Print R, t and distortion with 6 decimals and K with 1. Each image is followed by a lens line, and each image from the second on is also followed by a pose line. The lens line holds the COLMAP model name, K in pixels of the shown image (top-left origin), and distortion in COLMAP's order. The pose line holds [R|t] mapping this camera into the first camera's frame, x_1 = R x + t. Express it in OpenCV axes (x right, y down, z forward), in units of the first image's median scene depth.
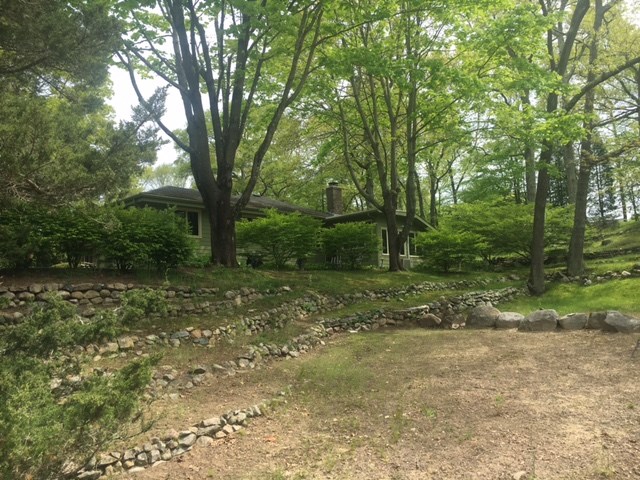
lens RADIAL K [[548.5, 0, 326.4], [0, 548.5, 234.8], [0, 0, 1]] dist [0.063902, -0.025218]
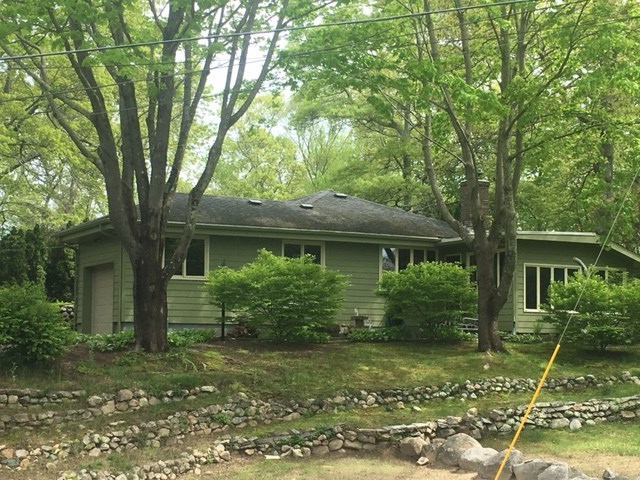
lens RADIAL K [[1151.2, 0, 319.5], [0, 1151.2, 240.5], [0, 0, 1]] dist [0.042728, 0.000000]
pose [[0.940564, 0.017328, -0.339175, 0.677134], [-0.004386, 0.999234, 0.038887, -0.183966], [0.339589, -0.035088, 0.939919, -0.427362]]
